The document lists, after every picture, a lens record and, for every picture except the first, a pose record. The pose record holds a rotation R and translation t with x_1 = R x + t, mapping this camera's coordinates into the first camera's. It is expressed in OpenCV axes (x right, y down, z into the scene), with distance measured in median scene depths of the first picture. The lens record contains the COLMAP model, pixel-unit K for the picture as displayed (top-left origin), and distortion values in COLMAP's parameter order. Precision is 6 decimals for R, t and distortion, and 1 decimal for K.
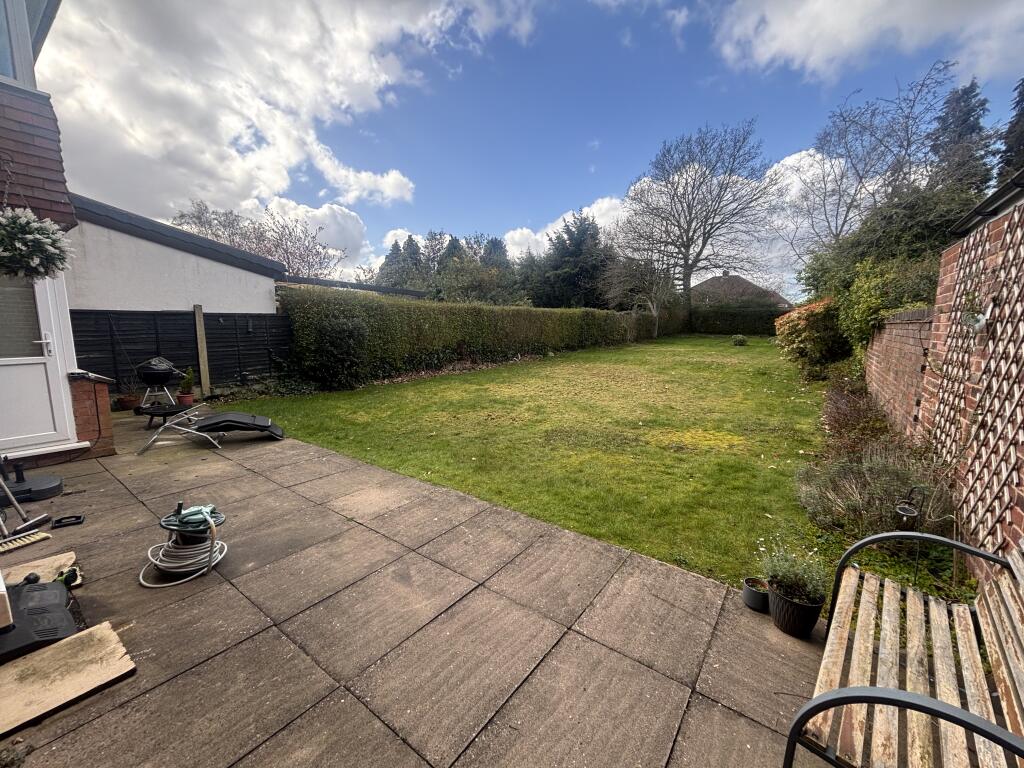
lens RADIAL K [[413.7, 0, 512.0], [0, 413.7, 384.0], [0, 0, 1]] dist [0.002238, -0.000037]
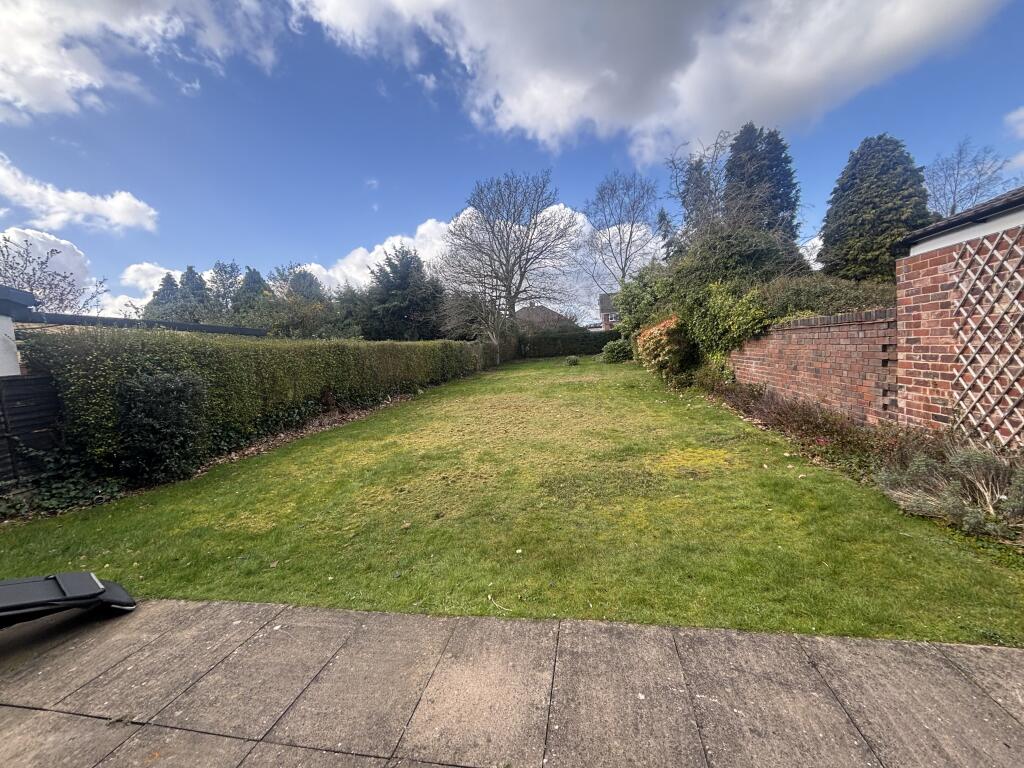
lens RADIAL K [[408.5, 0, 508.7], [0, 408.5, 393.3], [0, 0, 1]] dist [0.000689, 0.000164]
pose [[0.900152, -0.115428, 0.420003, -0.150894], [0.138918, 0.989971, -0.025658, -0.026474], [-0.412830, 0.081442, 0.907160, 0.151561]]
